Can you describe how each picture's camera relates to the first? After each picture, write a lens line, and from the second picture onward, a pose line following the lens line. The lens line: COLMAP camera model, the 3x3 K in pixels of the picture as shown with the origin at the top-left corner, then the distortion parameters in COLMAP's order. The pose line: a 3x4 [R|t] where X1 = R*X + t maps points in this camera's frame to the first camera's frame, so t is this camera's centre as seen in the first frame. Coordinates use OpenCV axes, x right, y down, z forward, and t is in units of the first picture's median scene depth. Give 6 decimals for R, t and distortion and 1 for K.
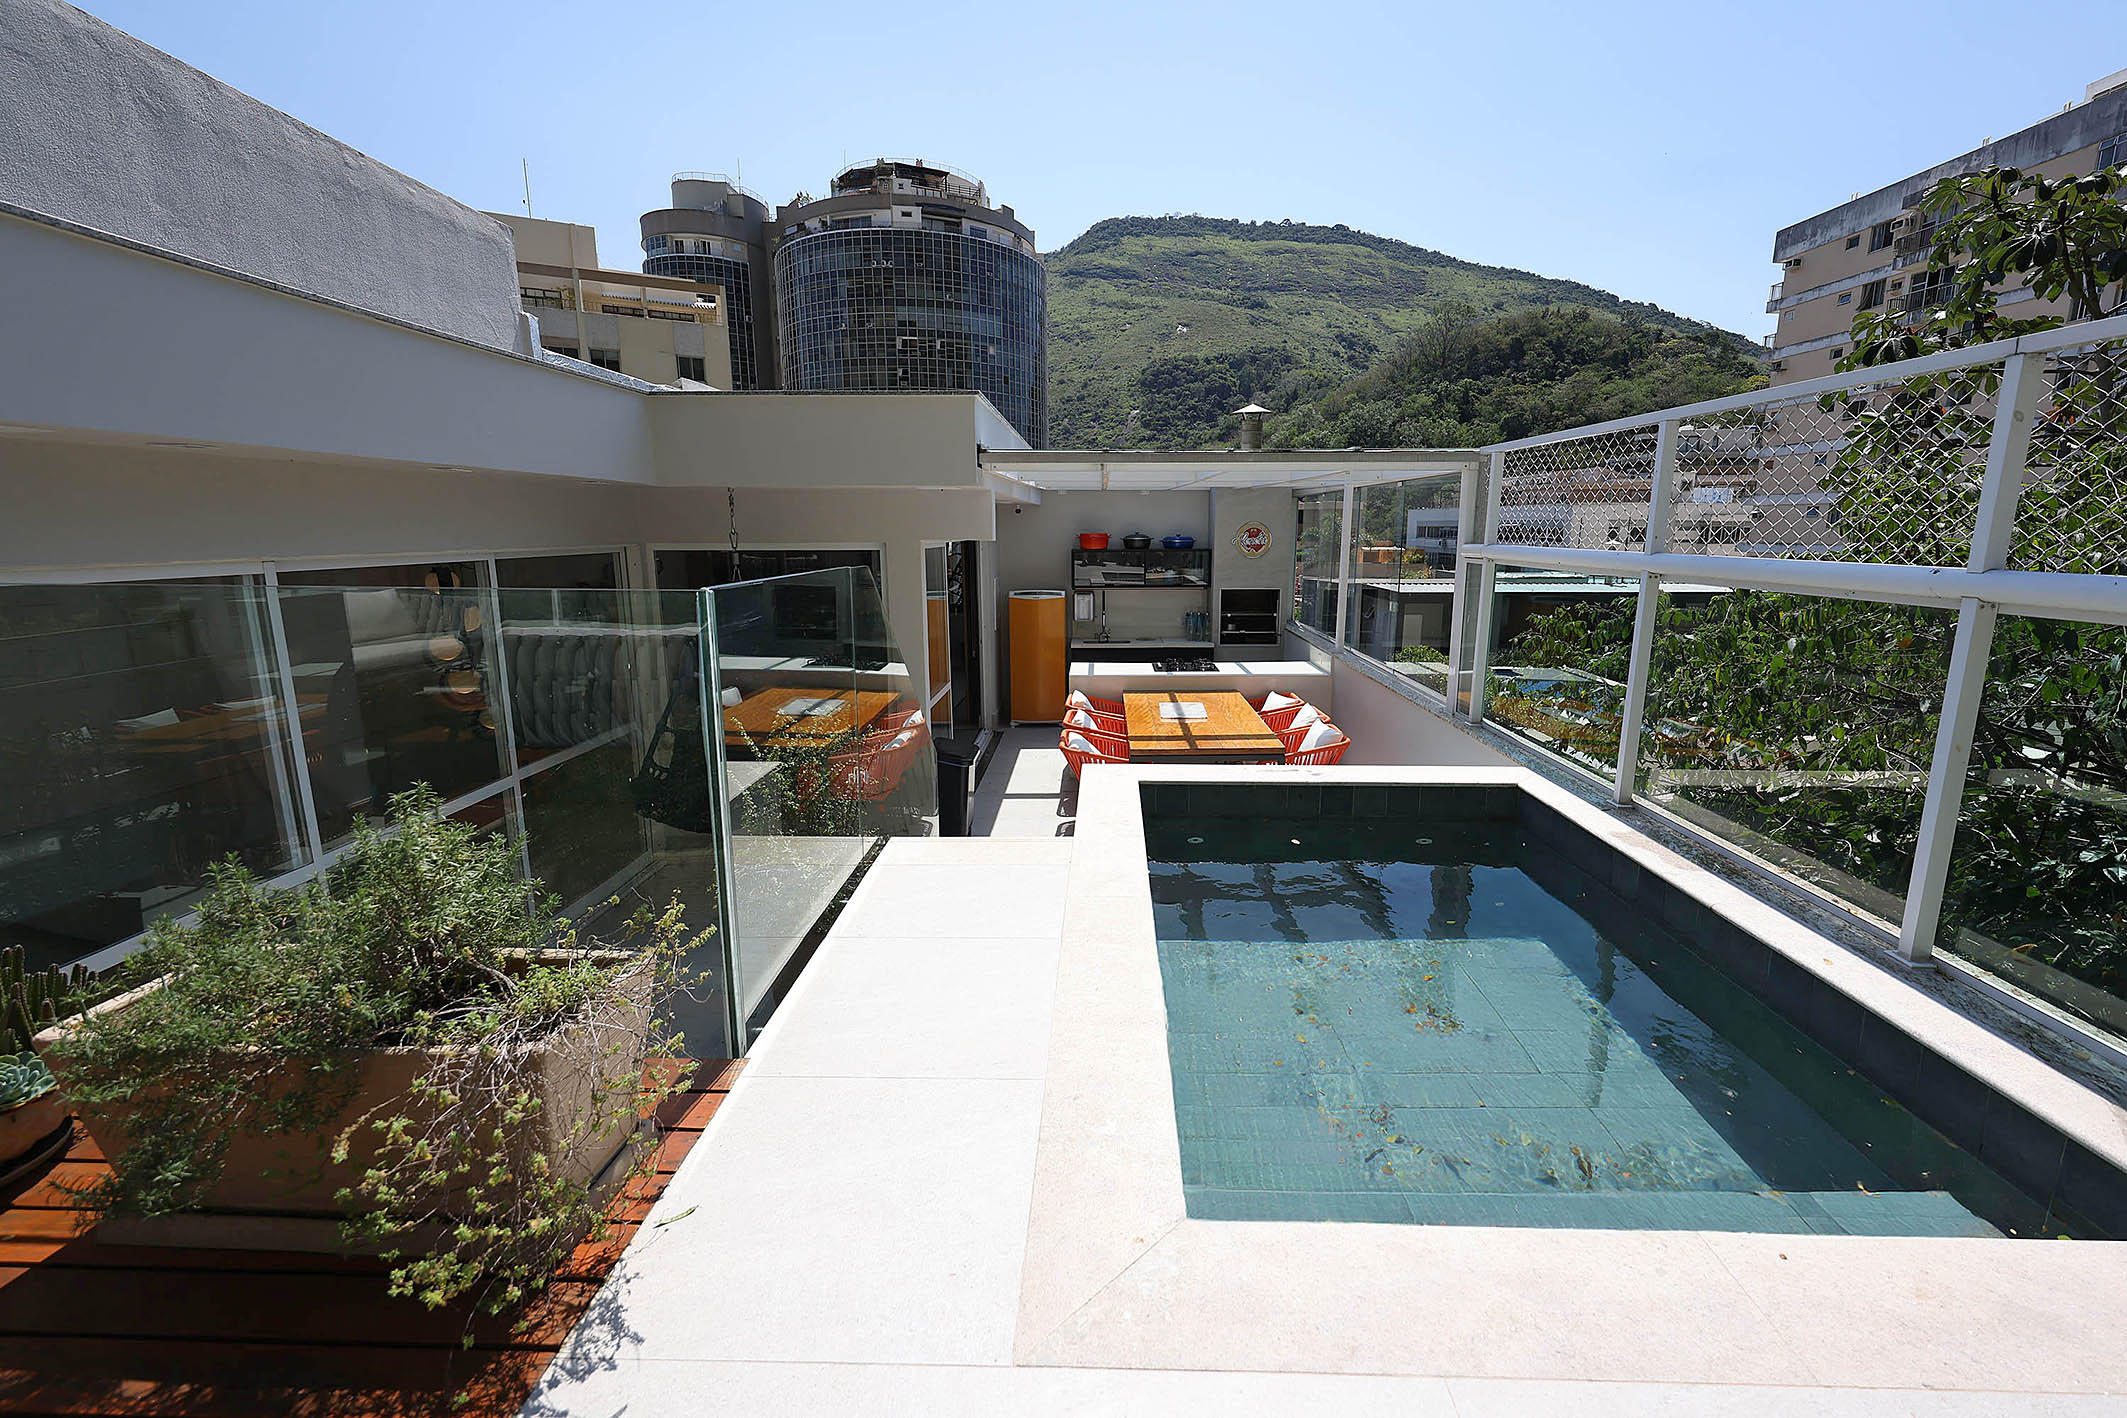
lens RADIAL K [[837.0, 0, 1073.3], [0, 837.0, 697.4], [0, 0, 1]] dist [0.000706, -0.000284]
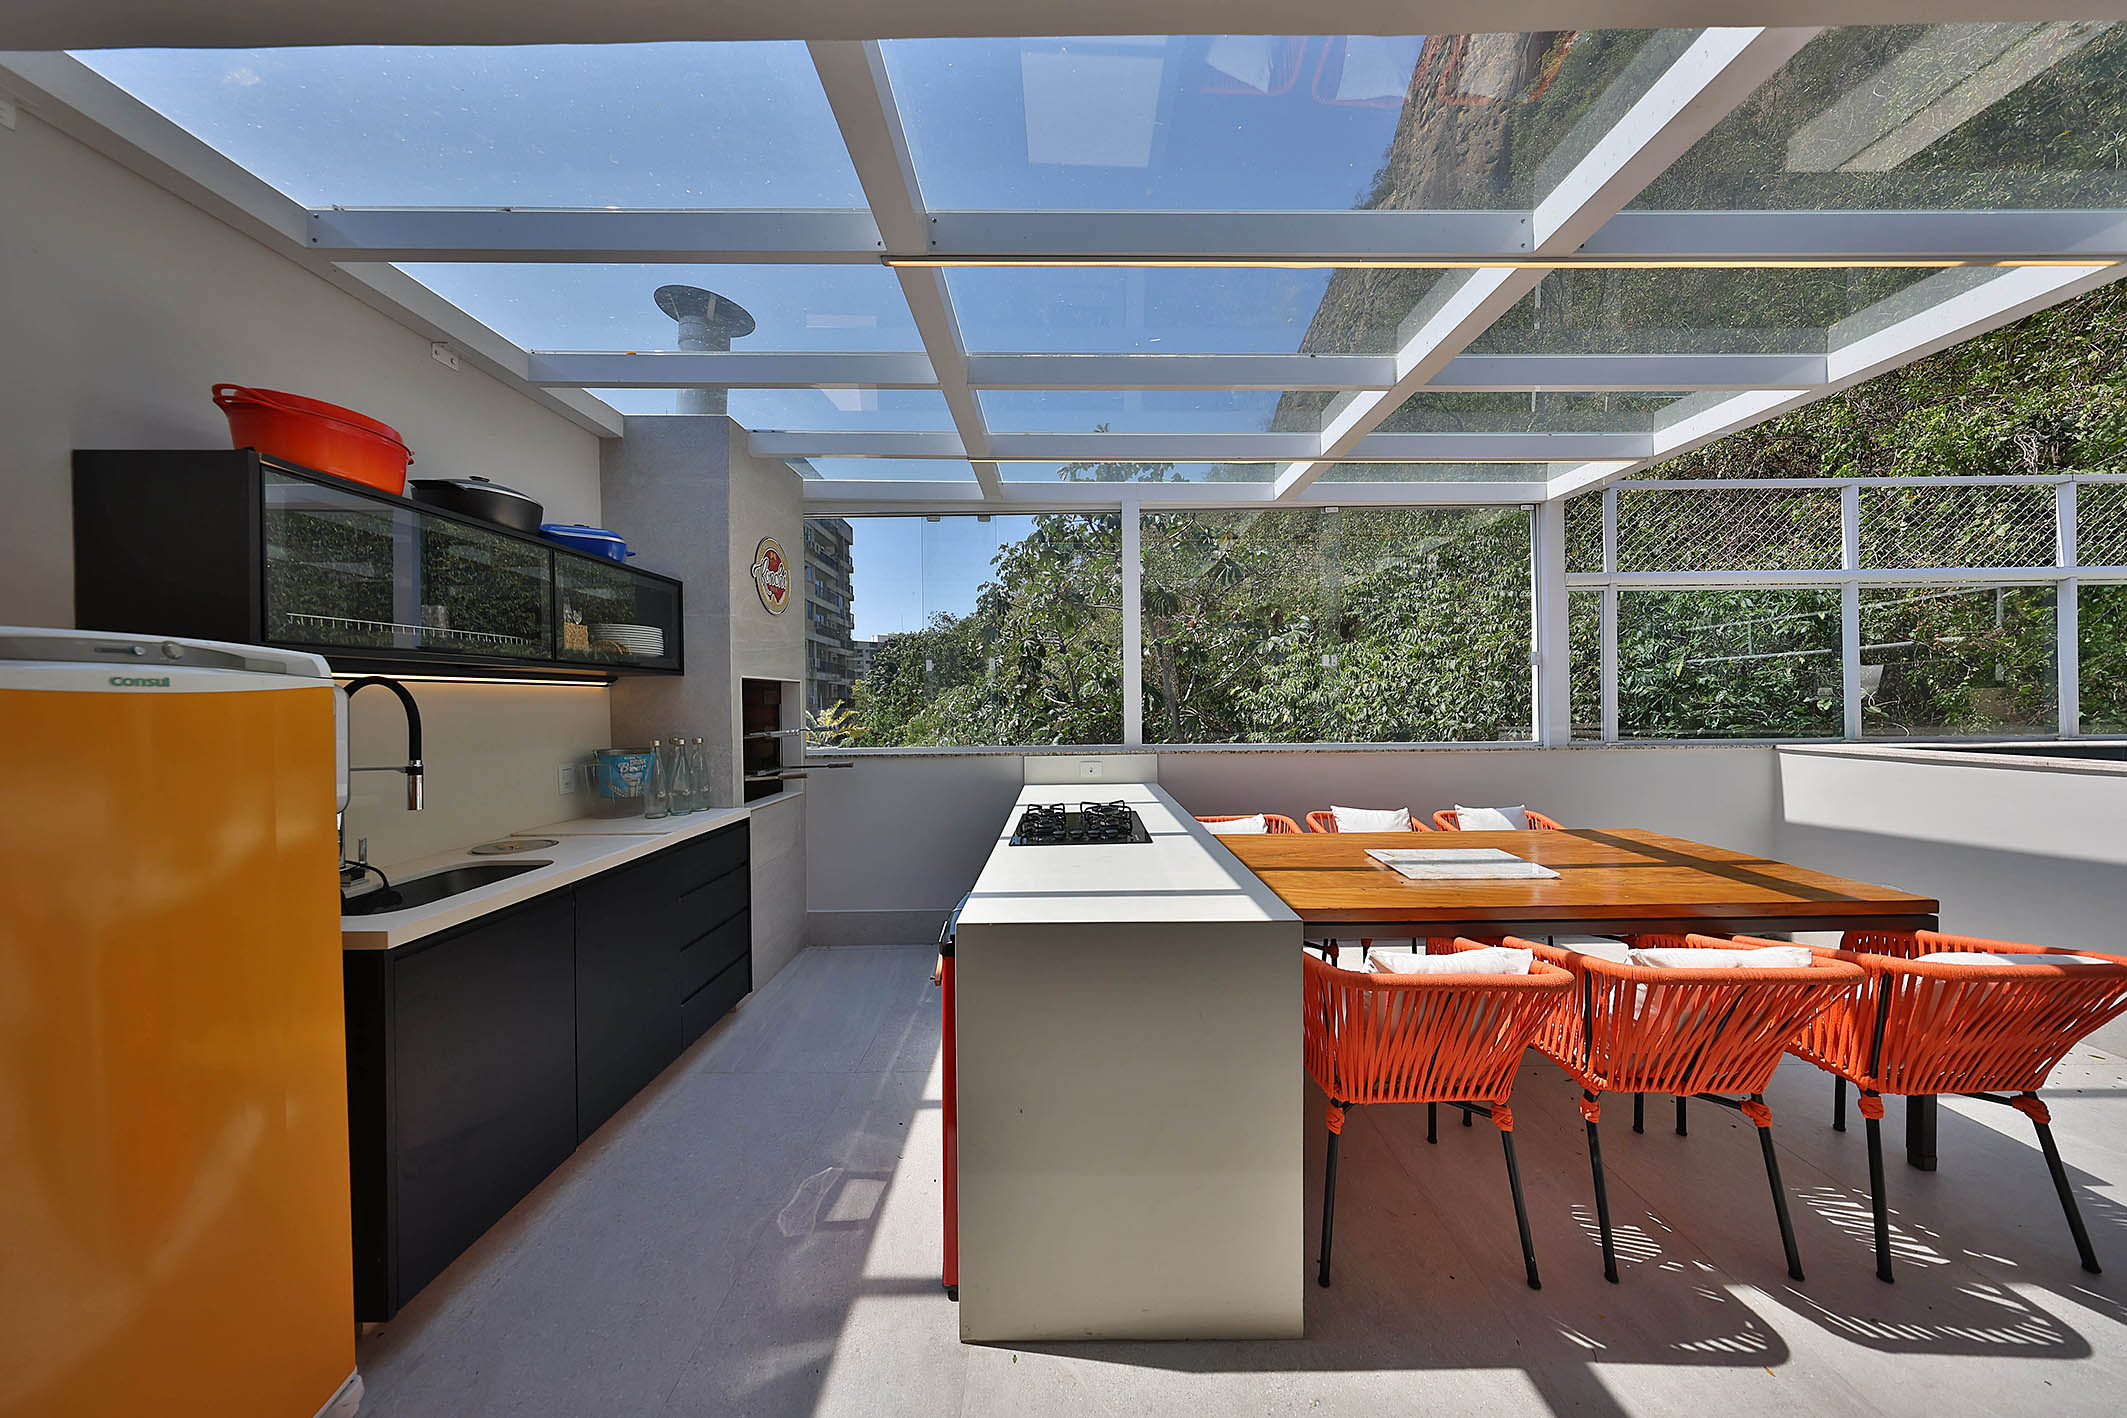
lens RADIAL K [[647.4, 0, 1063.5], [0, 647.4, 709.0], [0, 0, 1]] dist [-0.000177, -0.002071]
pose [[-0.032833, -0.003701, 0.999454, -0.152805], [0.211168, 0.977393, 0.010557, -0.080853], [-0.976898, 0.211399, -0.031309, 0.837105]]
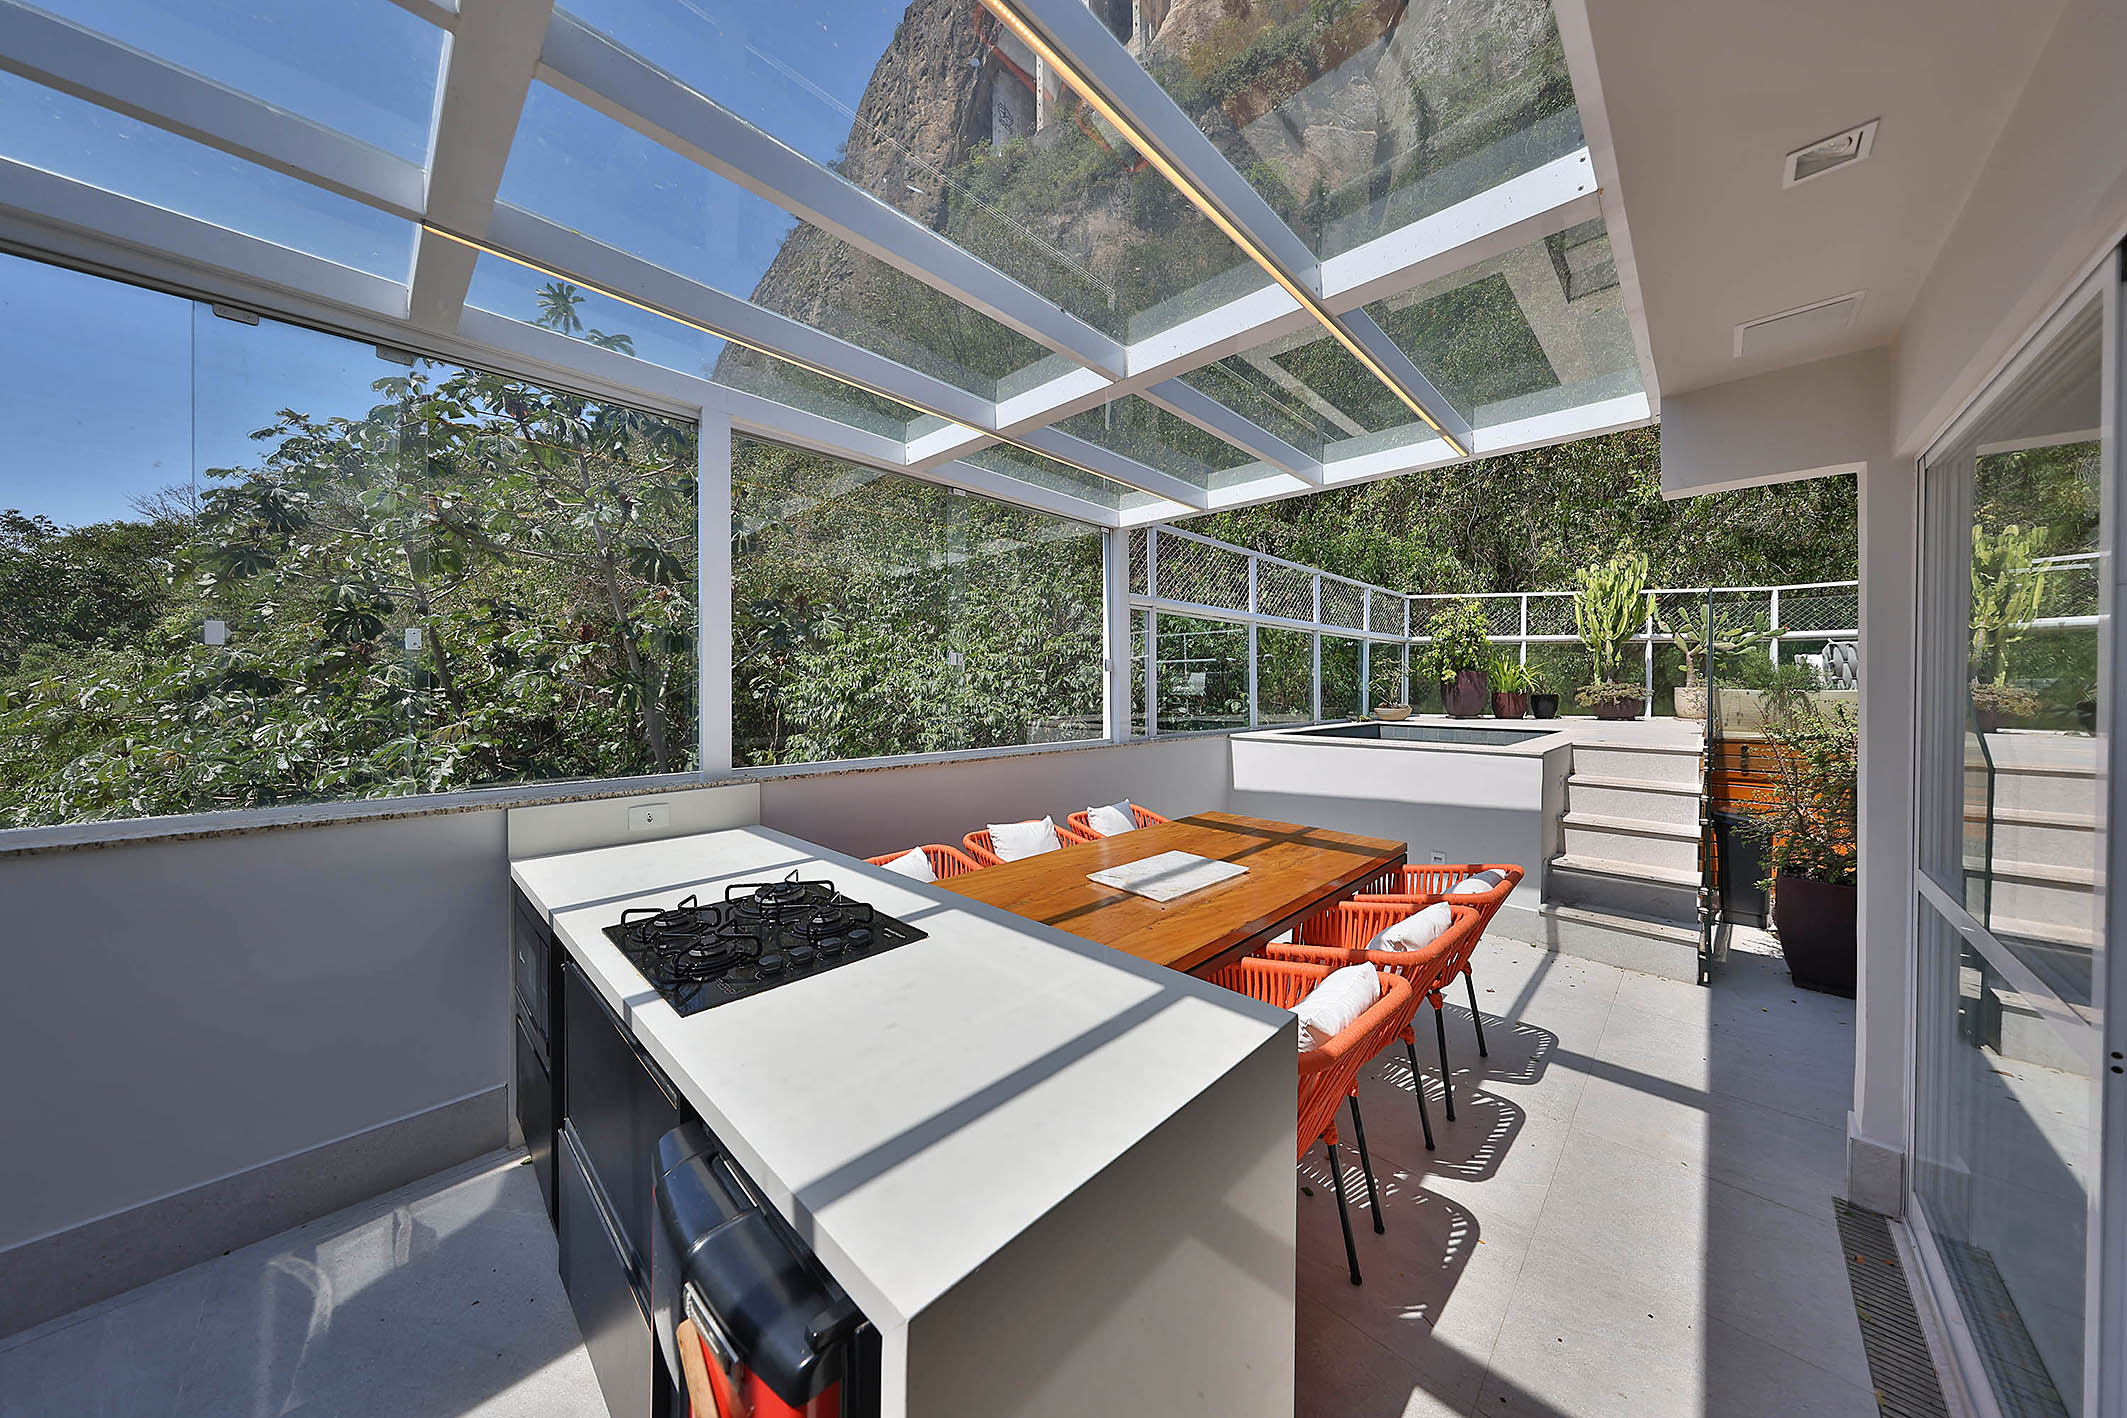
lens RADIAL K [[674.9, 0, 1098.4], [0, 674.9, 692.9], [0, 0, 1]] dist [-0.000036, 0.000023]
pose [[-0.760524, -0.003308, 0.649302, -0.059503], [0.129919, 0.978990, 0.157161, -0.101211], [-0.636180, 0.203881, -0.744115, 0.890872]]
